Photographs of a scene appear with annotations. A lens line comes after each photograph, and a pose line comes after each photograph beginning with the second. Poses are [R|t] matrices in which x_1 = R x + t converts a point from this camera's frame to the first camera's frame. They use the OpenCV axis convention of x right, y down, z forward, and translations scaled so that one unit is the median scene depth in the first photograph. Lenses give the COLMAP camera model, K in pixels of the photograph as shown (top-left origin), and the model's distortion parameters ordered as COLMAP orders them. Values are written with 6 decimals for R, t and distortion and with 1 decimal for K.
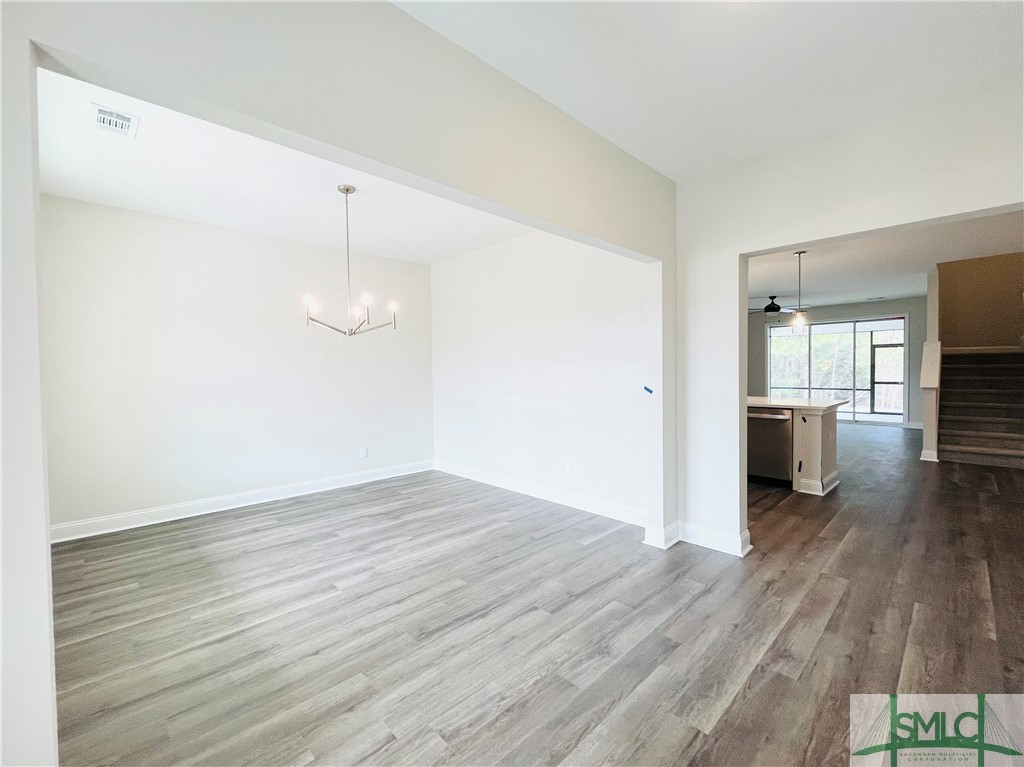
lens RADIAL K [[417.1, 0, 508.6], [0, 417.1, 377.2], [0, 0, 1]] dist [-0.000590, -0.000223]
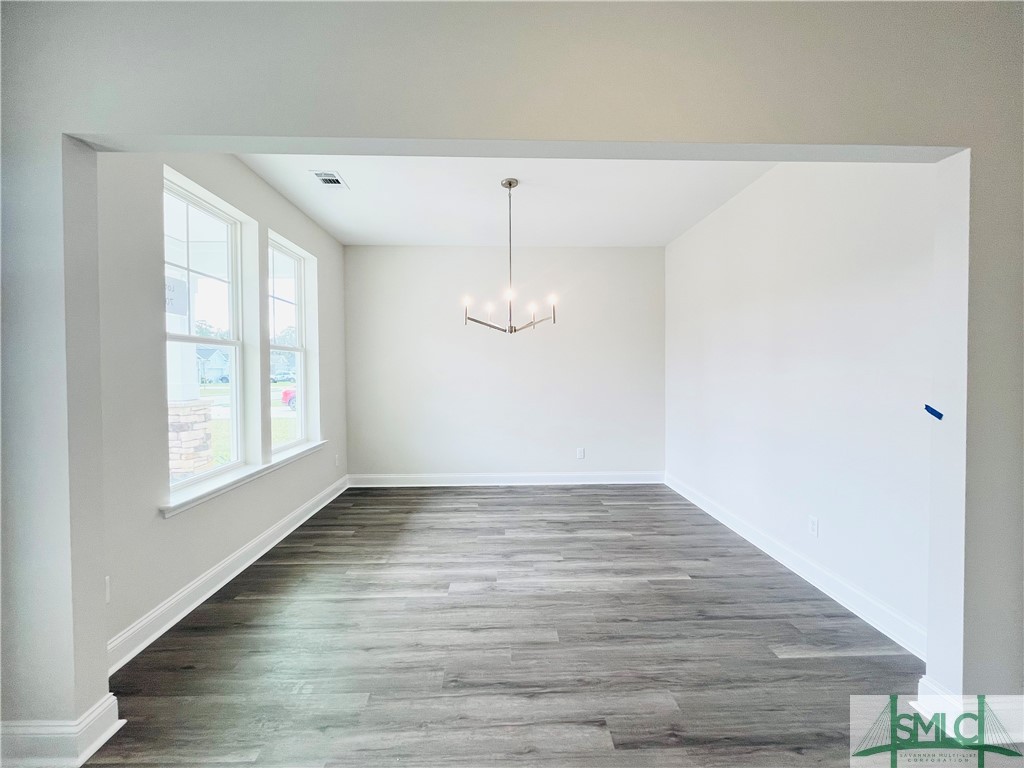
lens RADIAL K [[417.1, 0, 508.6], [0, 417.1, 377.7], [0, 0, 1]] dist [-0.000590, -0.000223]
pose [[0.756732, 0.020520, -0.653403, 0.255334], [-0.014187, 0.999787, 0.014967, -0.010907], [0.653571, -0.002056, 0.756863, 0.261312]]
